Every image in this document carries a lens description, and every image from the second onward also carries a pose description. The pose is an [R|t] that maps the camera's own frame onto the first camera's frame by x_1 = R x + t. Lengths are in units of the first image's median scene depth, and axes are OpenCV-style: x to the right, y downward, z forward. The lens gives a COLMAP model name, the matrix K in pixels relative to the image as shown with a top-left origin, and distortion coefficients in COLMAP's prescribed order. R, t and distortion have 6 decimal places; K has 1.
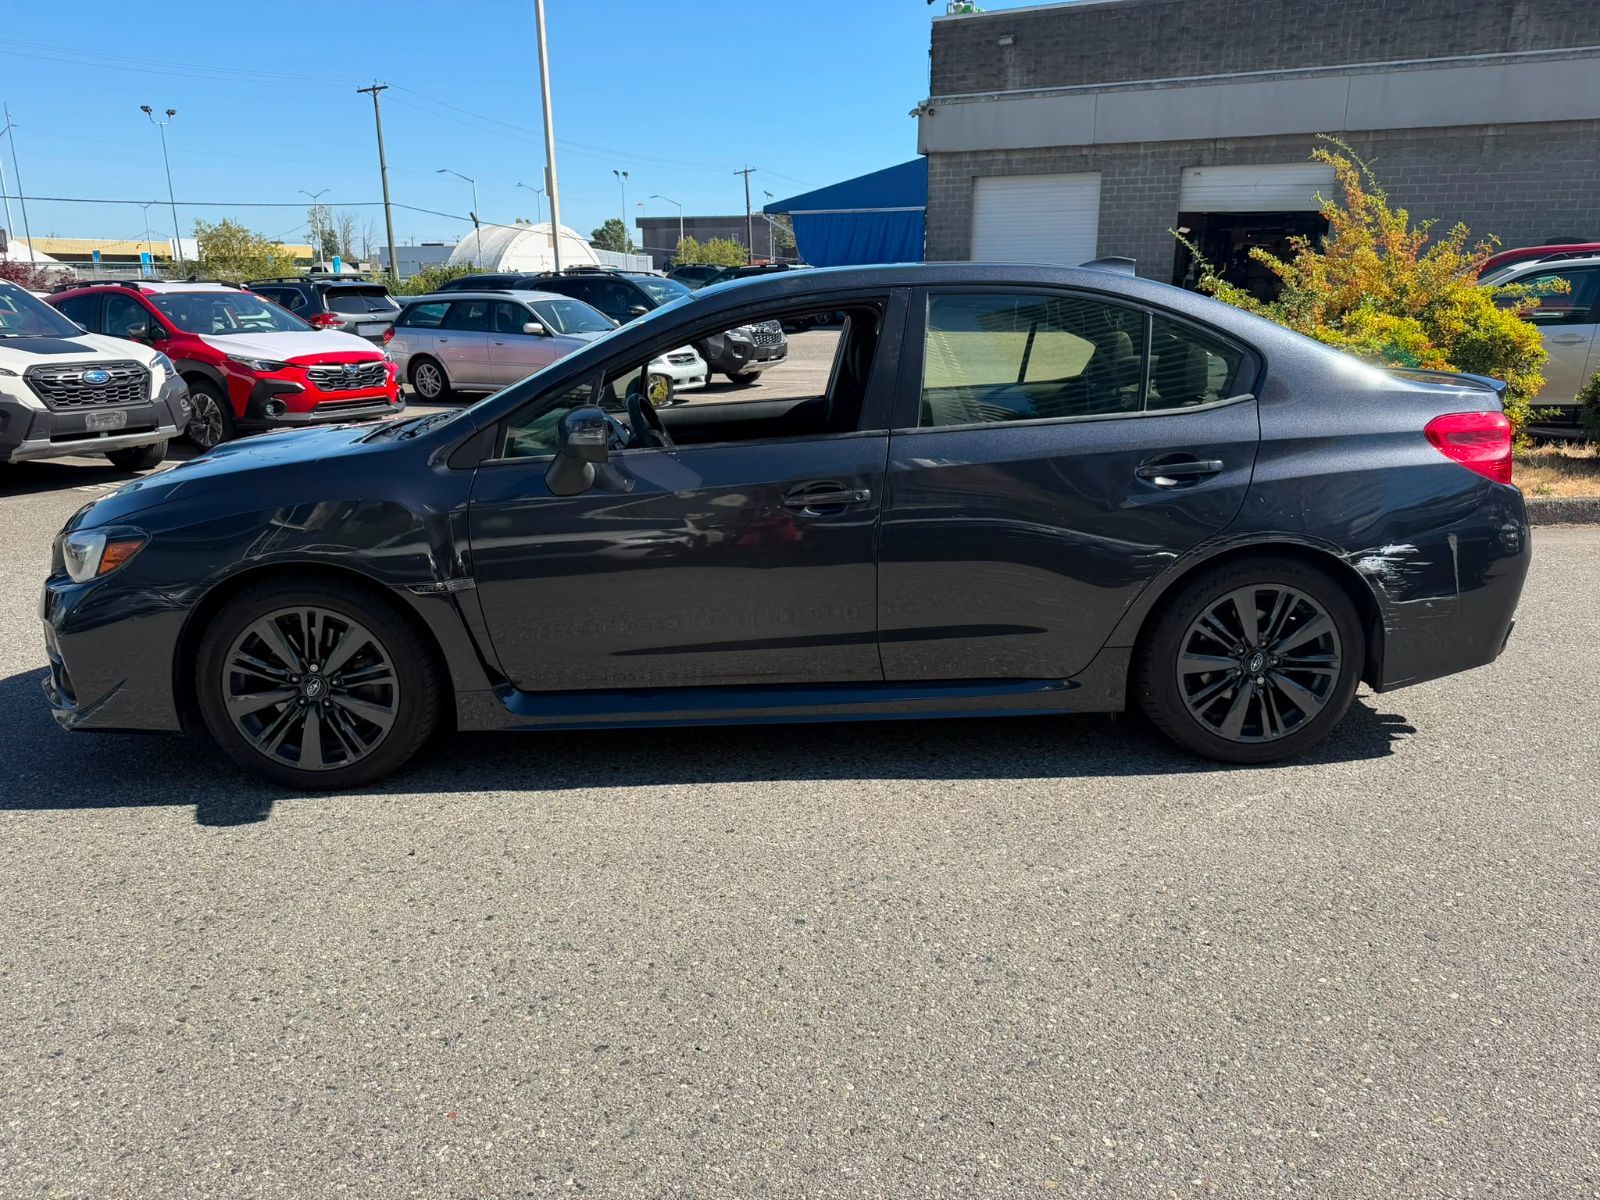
lens RADIAL K [[1136.3, 0, 812.2], [0, 1136.3, 592.5], [0, 0, 1]] dist [0.013172, -0.020473]
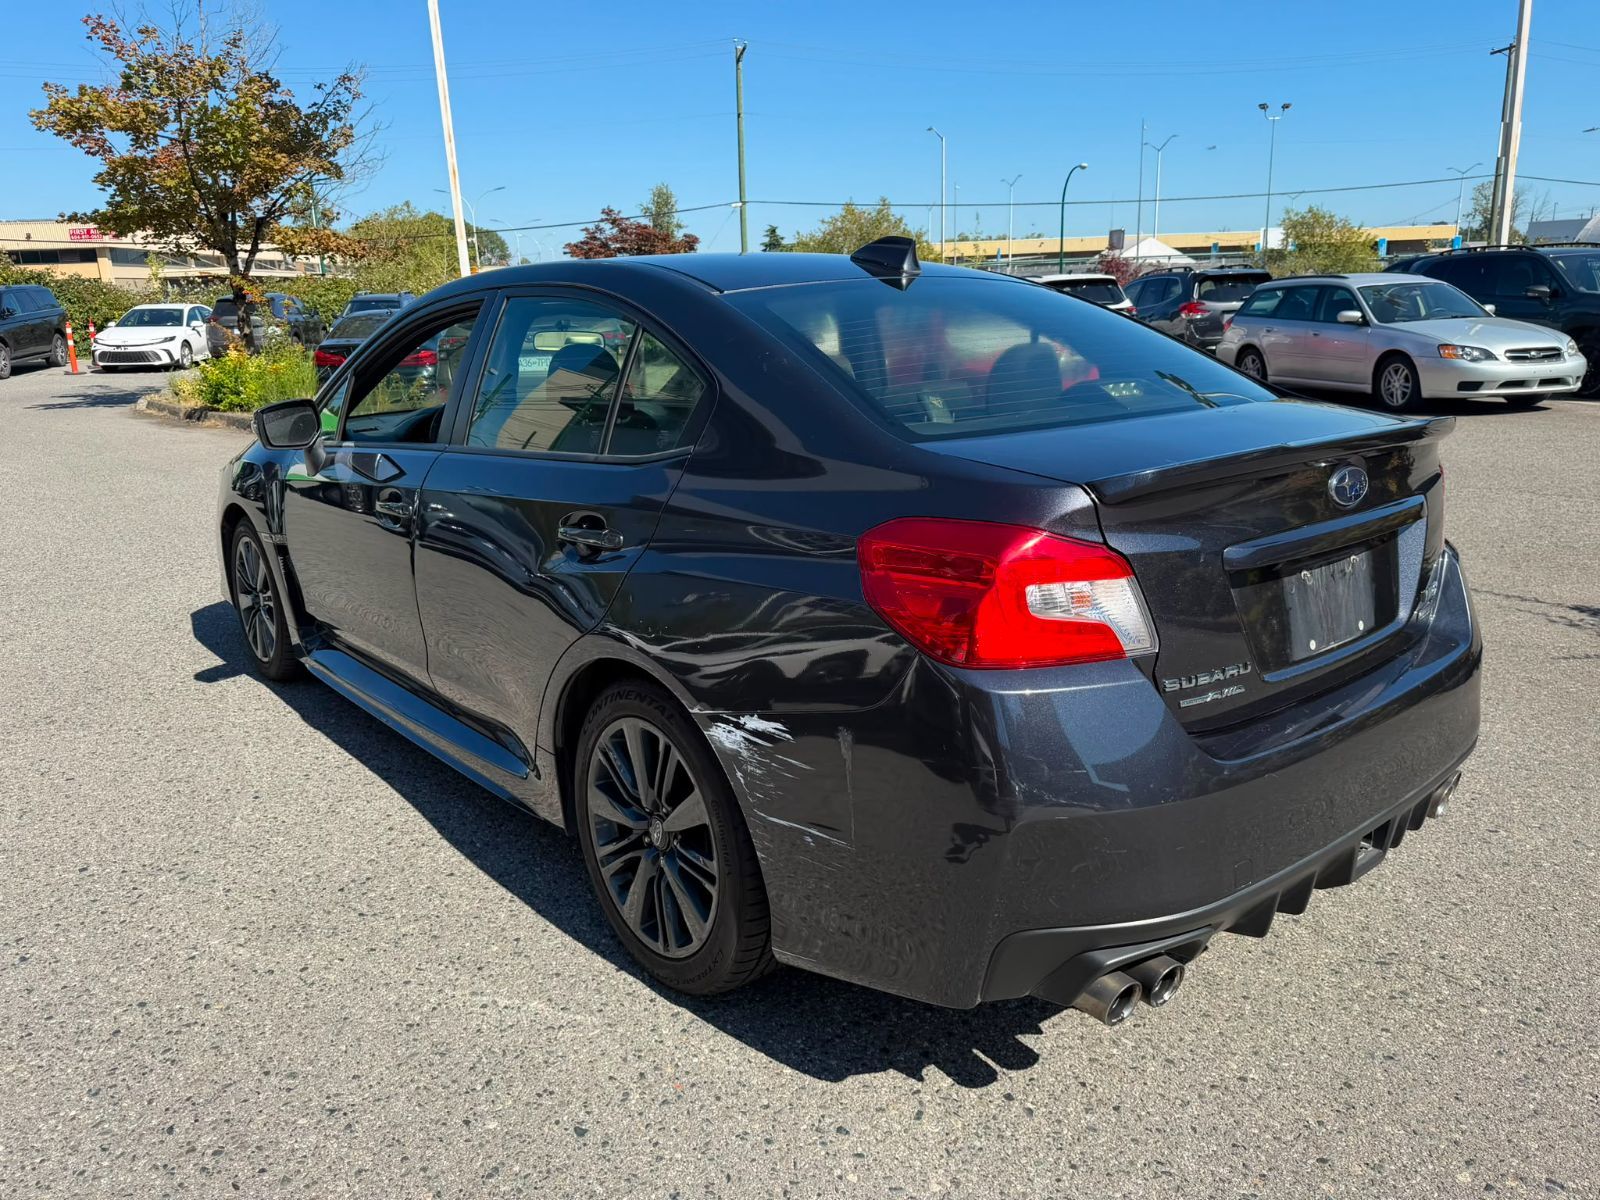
lens RADIAL K [[1136.3, 0, 789.9], [0, 1136.3, 578.8], [0, 0, 1]] dist [0.013172, -0.020473]
pose [[0.597548, 0.178623, -0.781684, 0.109518], [-0.177237, 0.980181, 0.088495, -0.018824], [0.781999, 0.085664, 0.617364, 0.073428]]
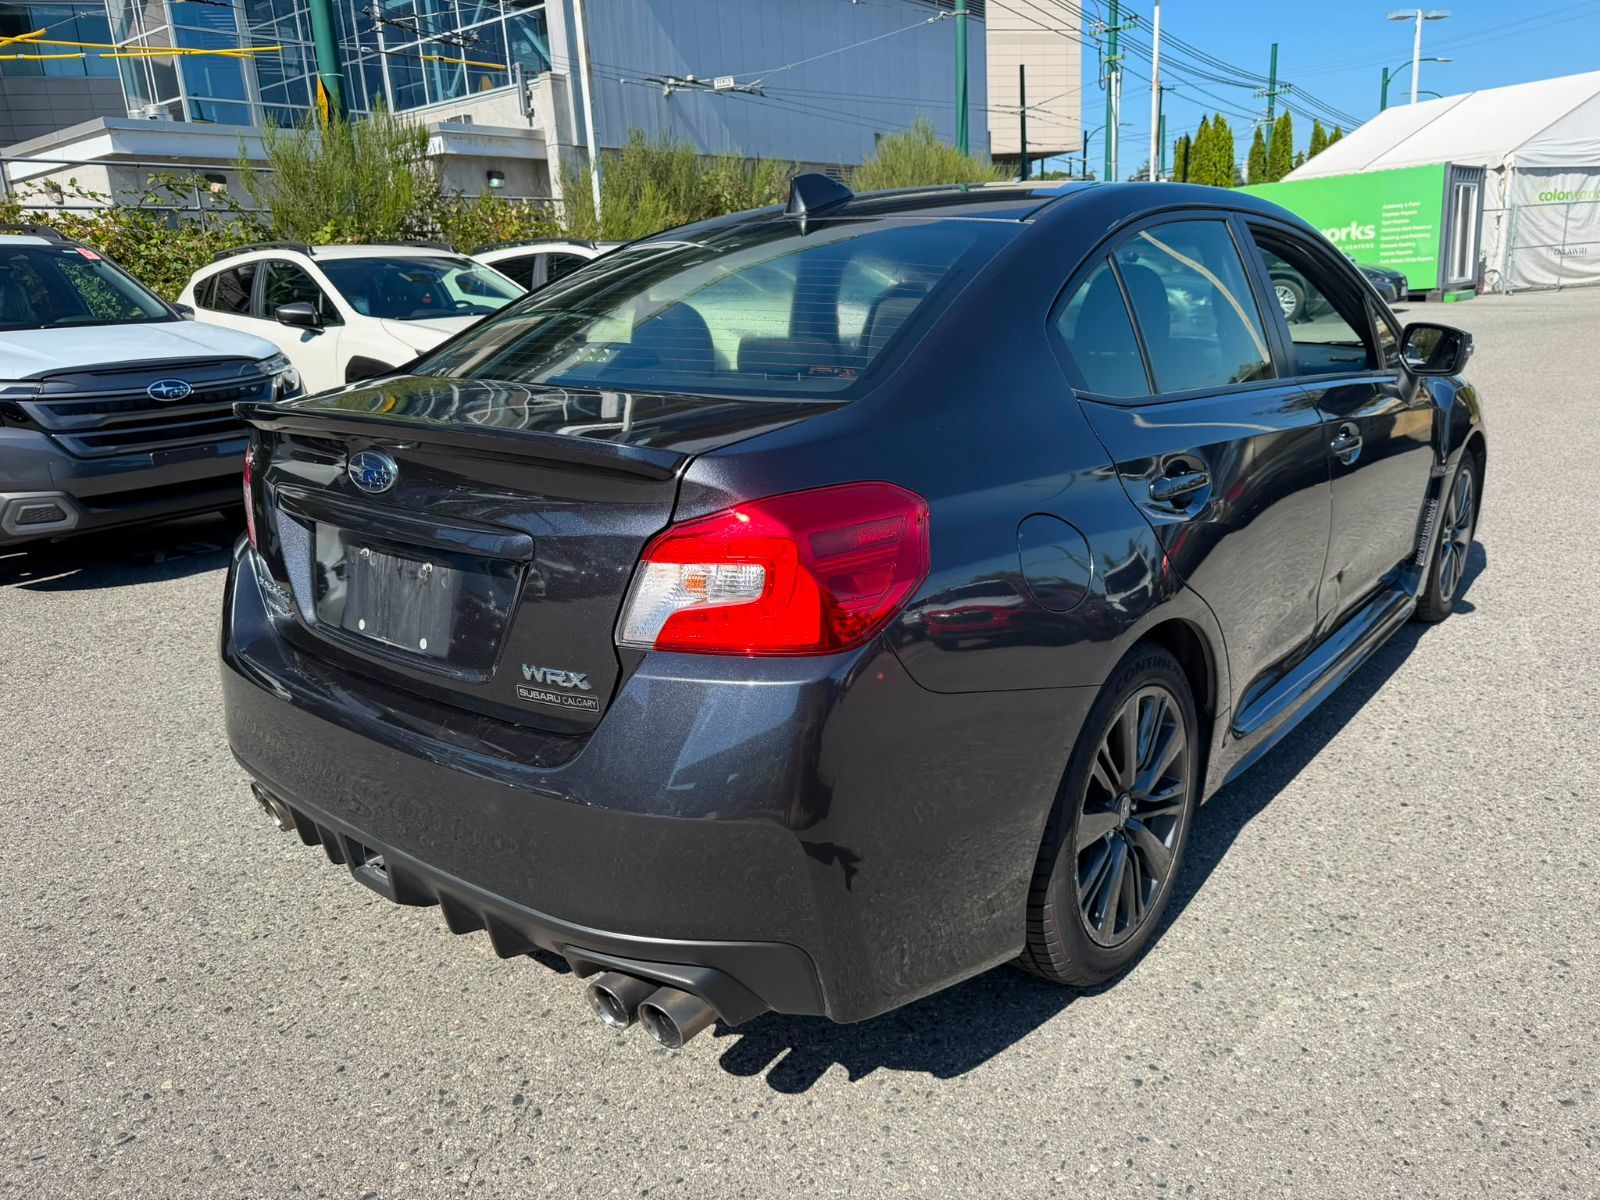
lens RADIAL K [[1136.3, 0, 807.9], [0, 1136.3, 590.3], [0, 0, 1]] dist [0.013172, -0.020473]
pose [[-0.677017, 0.227788, -0.699829, 0.103920], [-0.139088, 0.894160, 0.425596, -0.048109], [0.722705, 0.385473, -0.573679, 0.196657]]
